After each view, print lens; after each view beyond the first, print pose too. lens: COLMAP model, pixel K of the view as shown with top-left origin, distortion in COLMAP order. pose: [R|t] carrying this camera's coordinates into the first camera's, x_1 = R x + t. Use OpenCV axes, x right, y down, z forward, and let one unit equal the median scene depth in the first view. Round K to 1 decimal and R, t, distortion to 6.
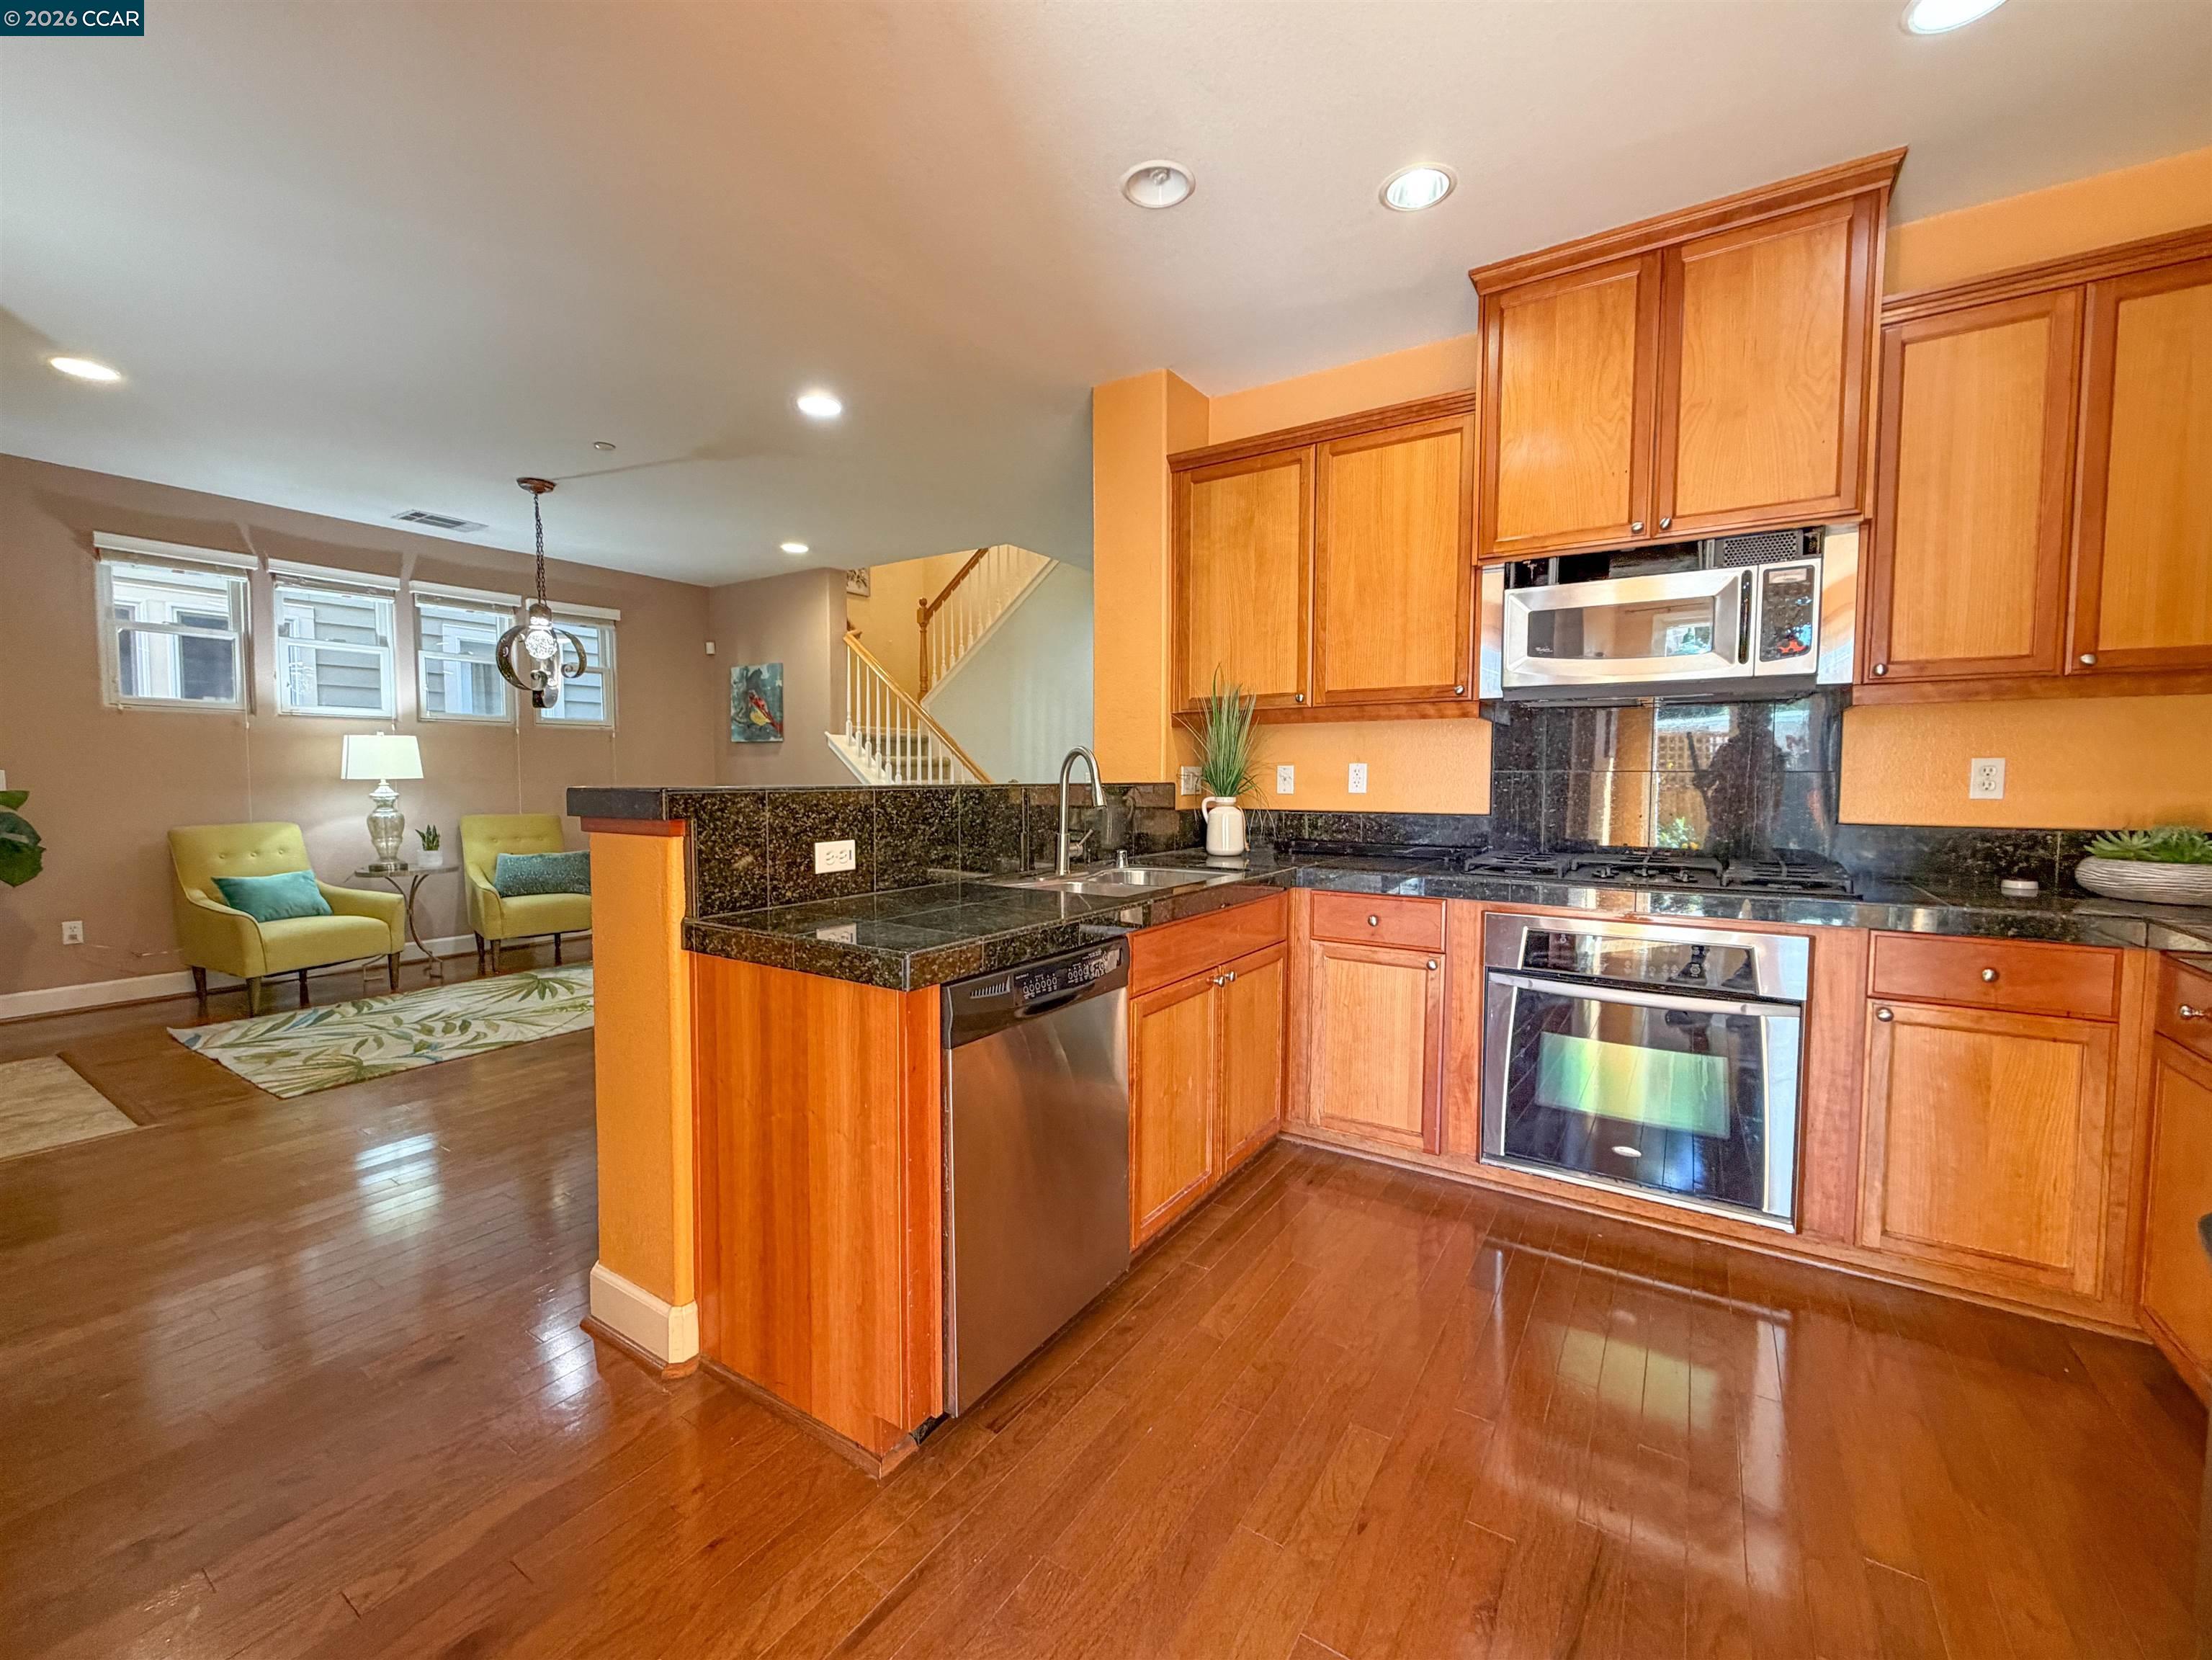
lens RADIAL K [[912.4, 0, 1100.2], [0, 912.4, 824.6], [0, 0, 1]] dist [-0.001076, -0.000102]
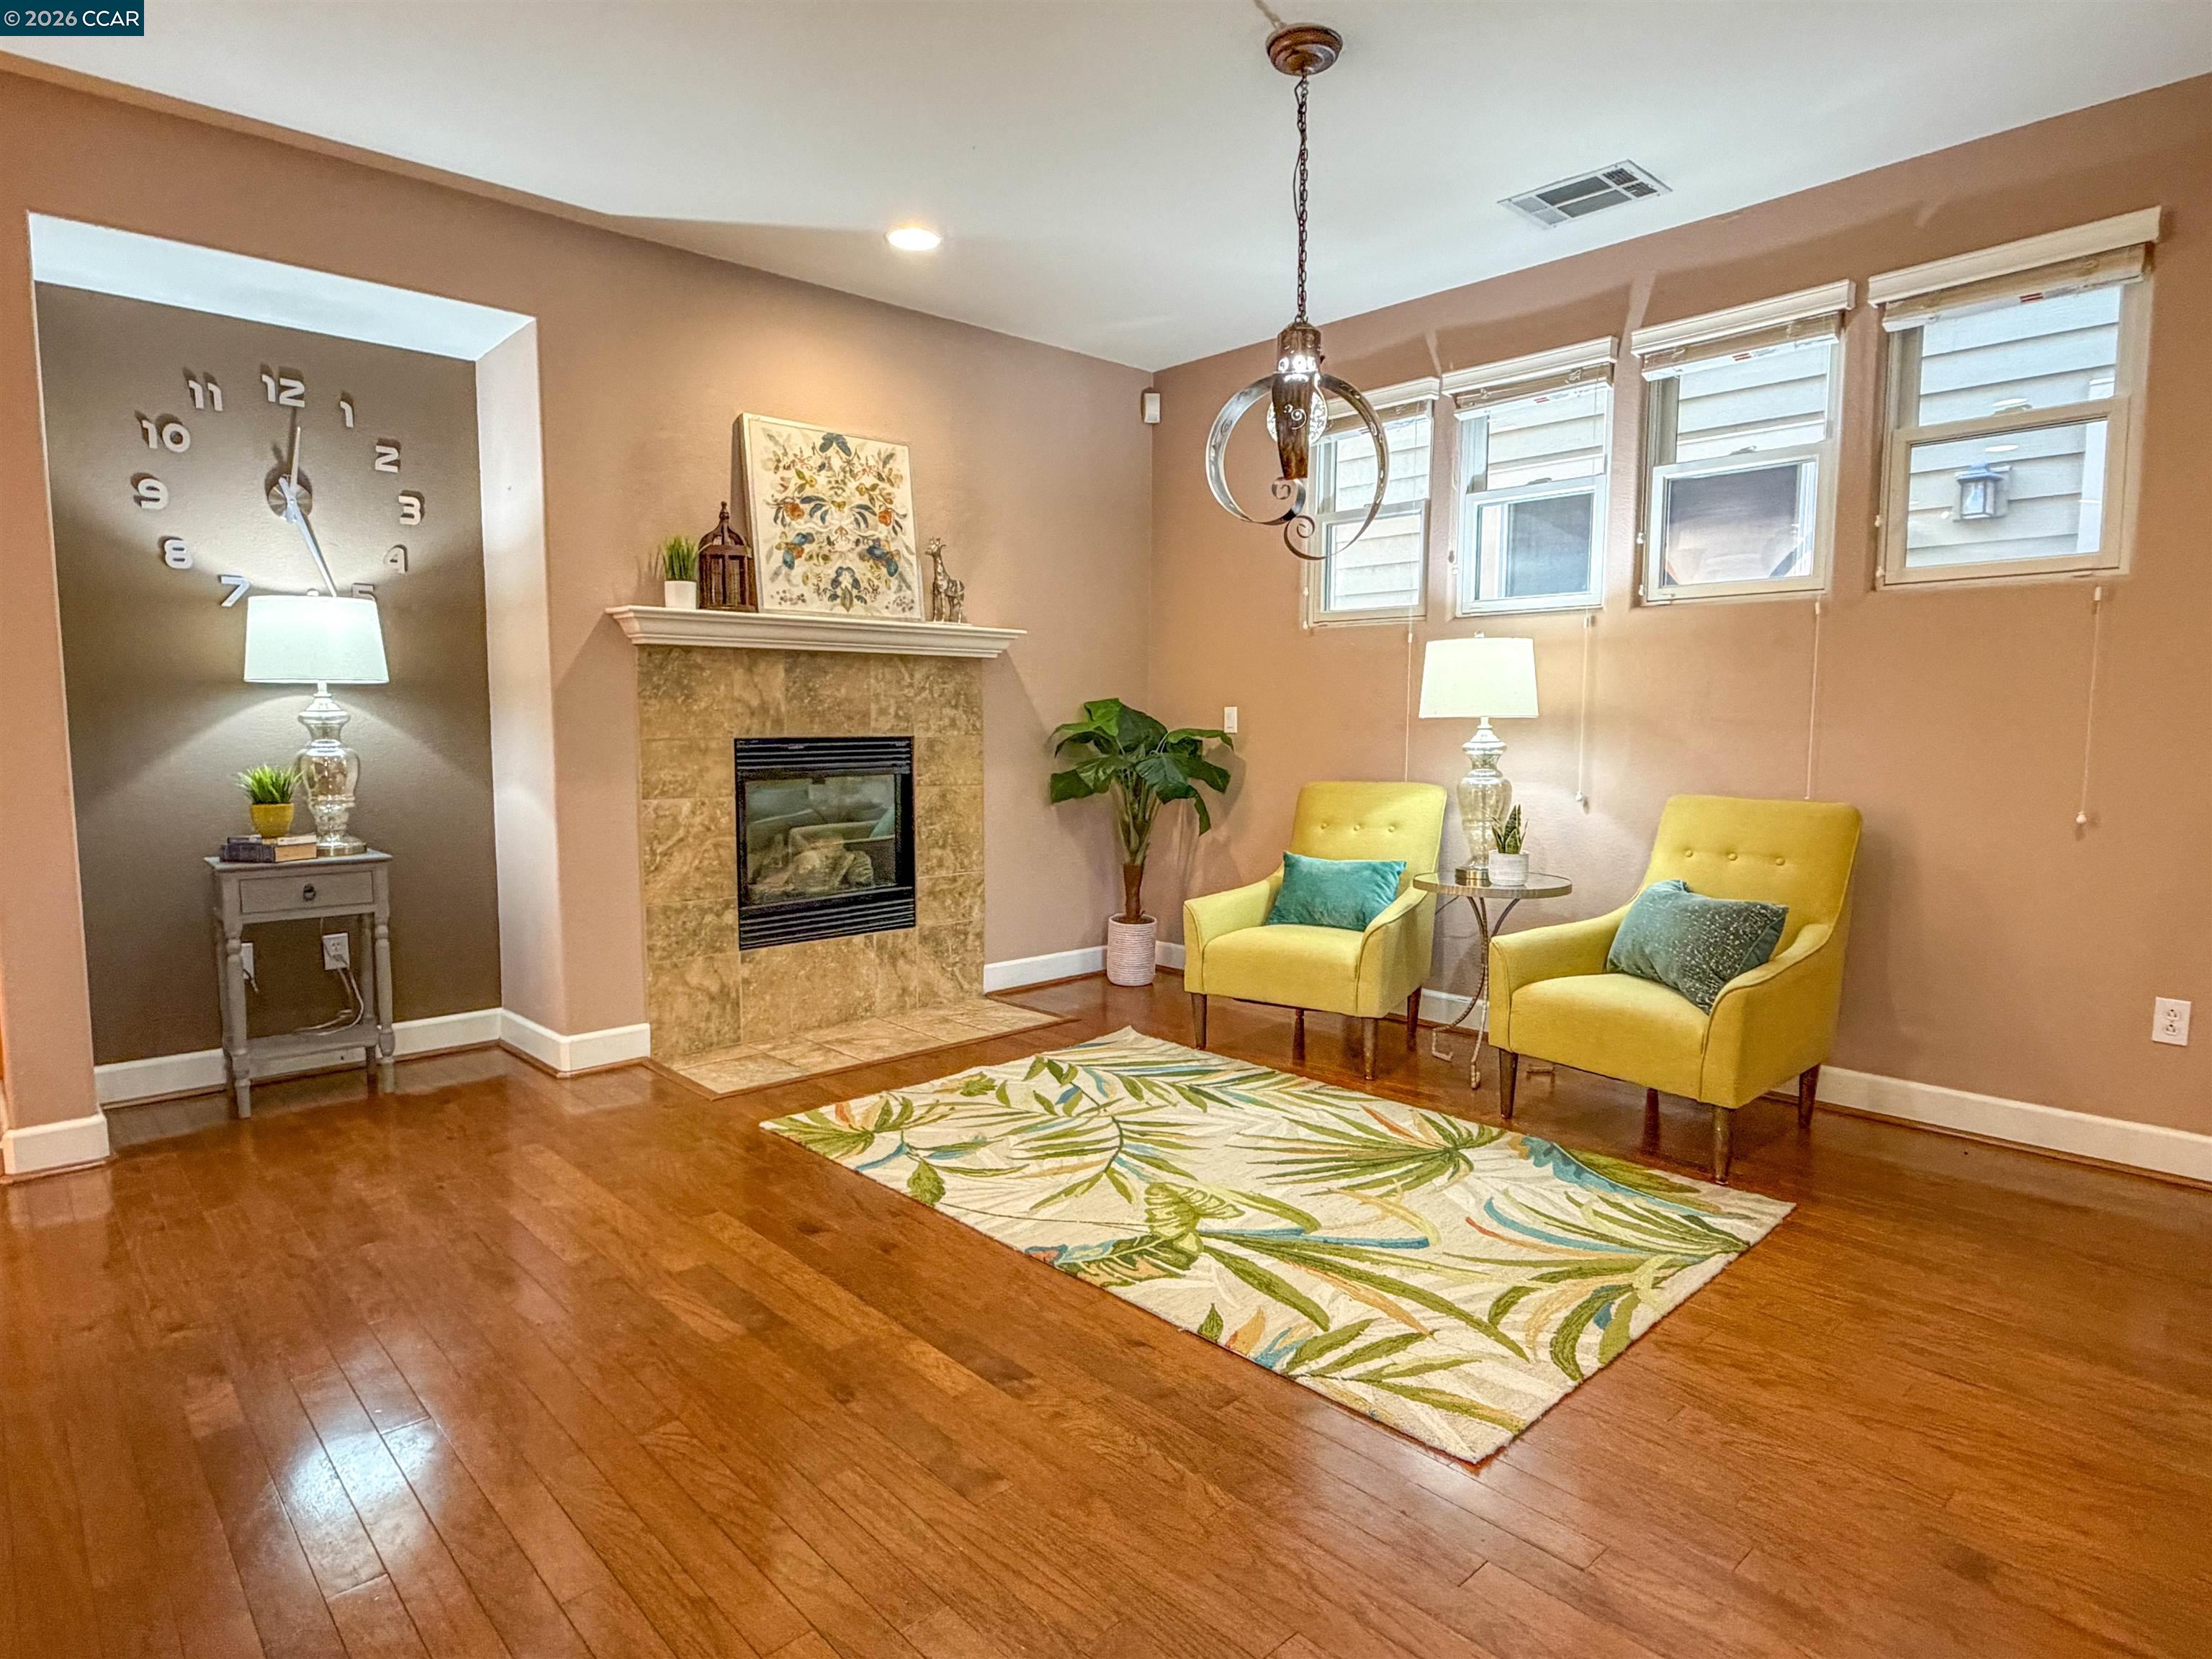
lens RADIAL K [[1241.6, 0, 1098.2], [0, 1241.6, 831.4], [0, 0, 1]] dist [-0.002416, 0.001045]
pose [[-0.242929, 0.085996, -0.966225, 0.019599], [-0.055762, 0.993178, 0.102415, -0.045496], [0.968440, 0.078758, -0.236477, 0.955780]]
